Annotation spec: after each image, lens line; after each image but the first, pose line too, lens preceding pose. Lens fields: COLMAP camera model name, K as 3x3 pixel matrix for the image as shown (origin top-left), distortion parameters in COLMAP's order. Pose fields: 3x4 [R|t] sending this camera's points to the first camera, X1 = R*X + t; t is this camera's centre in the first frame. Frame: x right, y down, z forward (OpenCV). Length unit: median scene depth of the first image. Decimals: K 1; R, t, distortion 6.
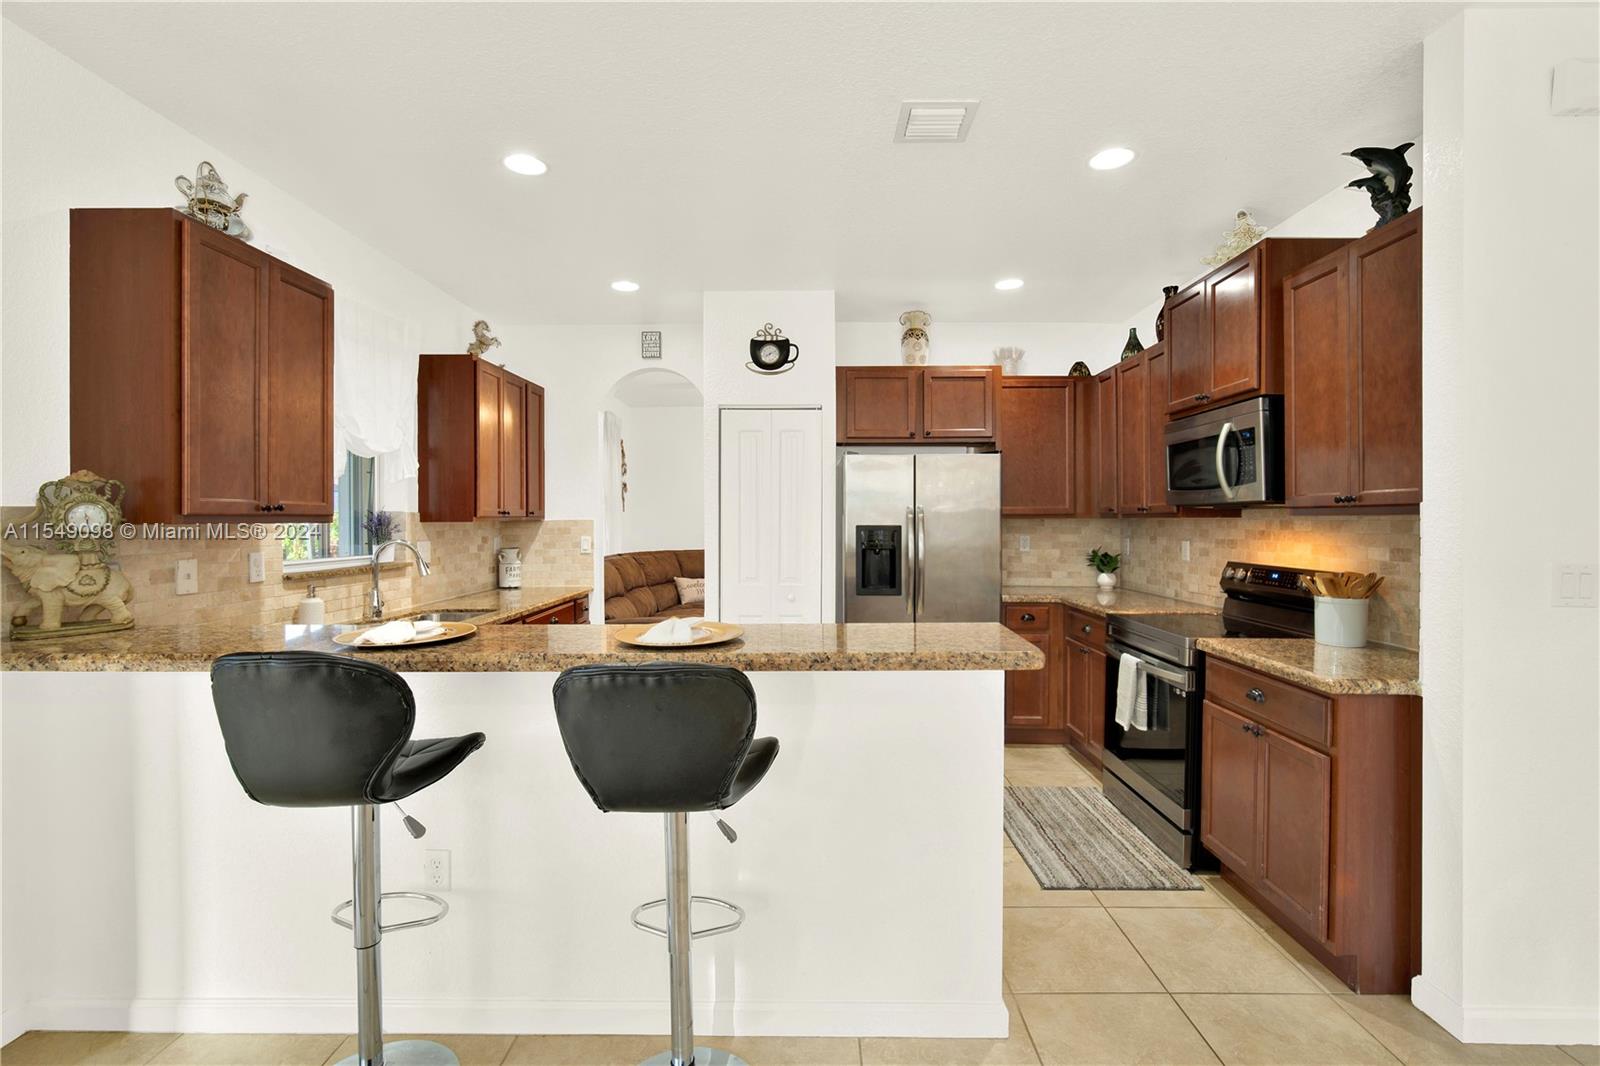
lens RADIAL K [[707.9, 0, 799.9], [0, 707.9, 524.7], [0, 0, 1]] dist [-0.014632, 0.005618]
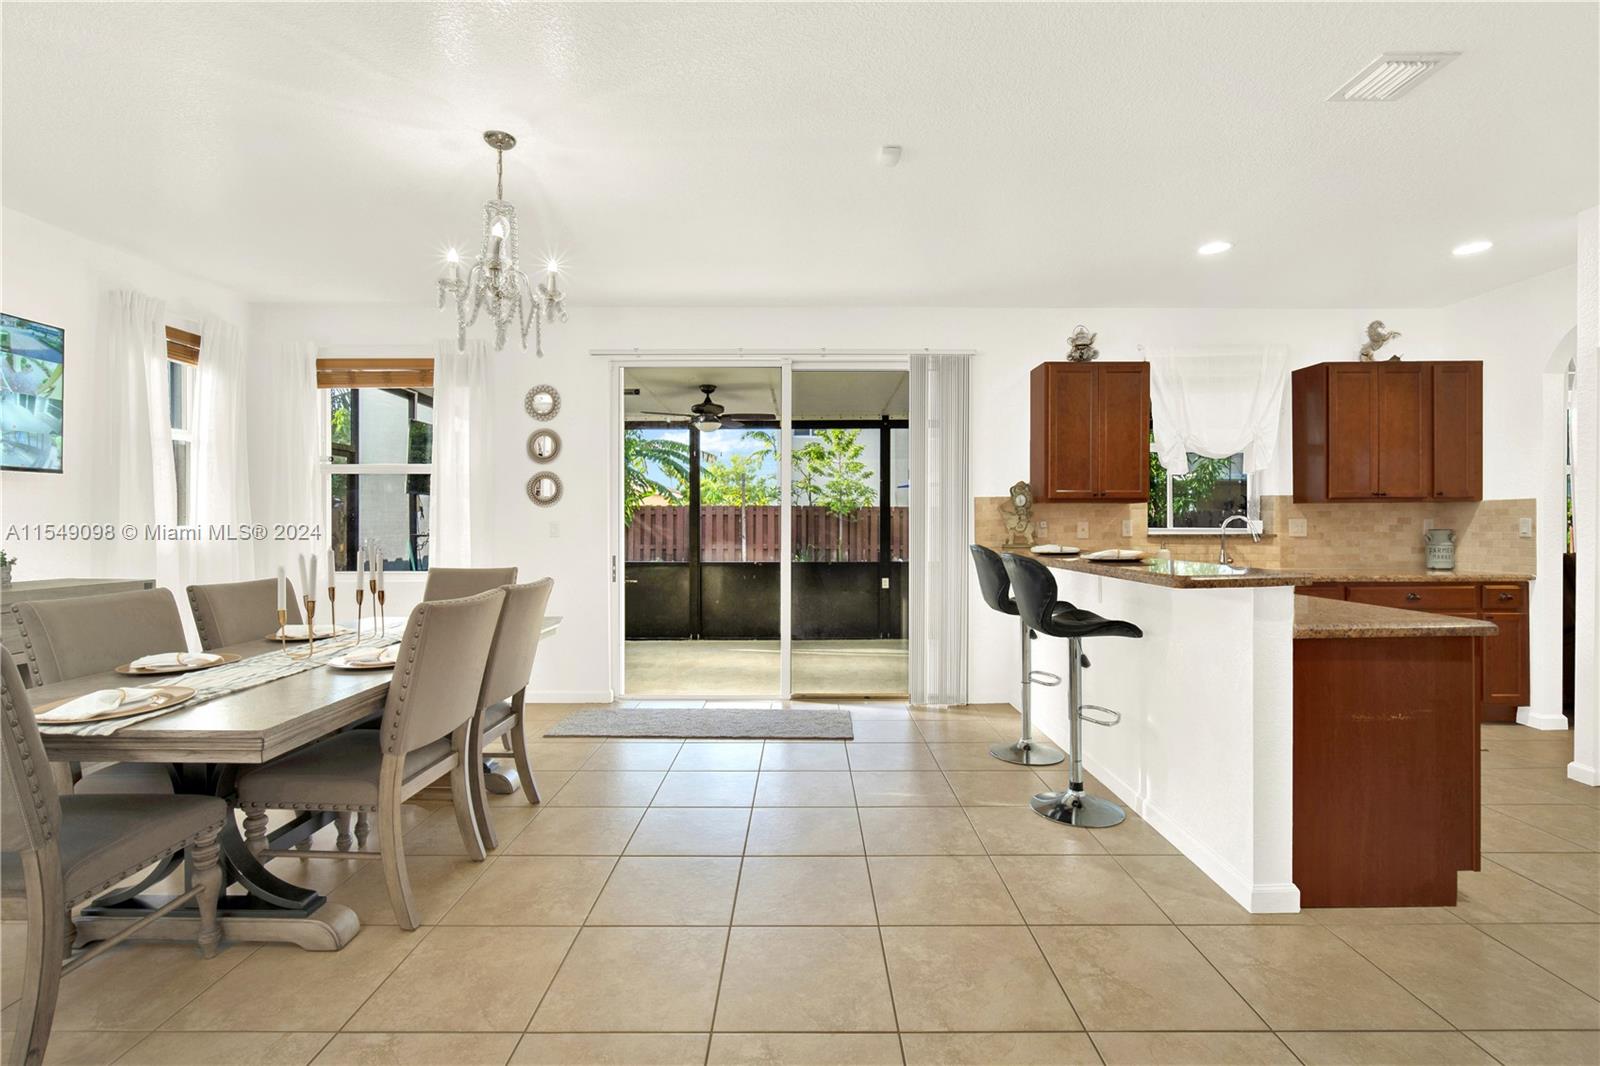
lens RADIAL K [[707.9, 0, 799.9], [0, 707.9, 524.7], [0, 0, 1]] dist [-0.014632, 0.005618]
pose [[0.009720, 0.006417, -0.999932, 0.828165], [-0.006251, 0.999960, 0.006356, 0.036369], [0.999933, 0.006189, 0.009759, 0.115218]]
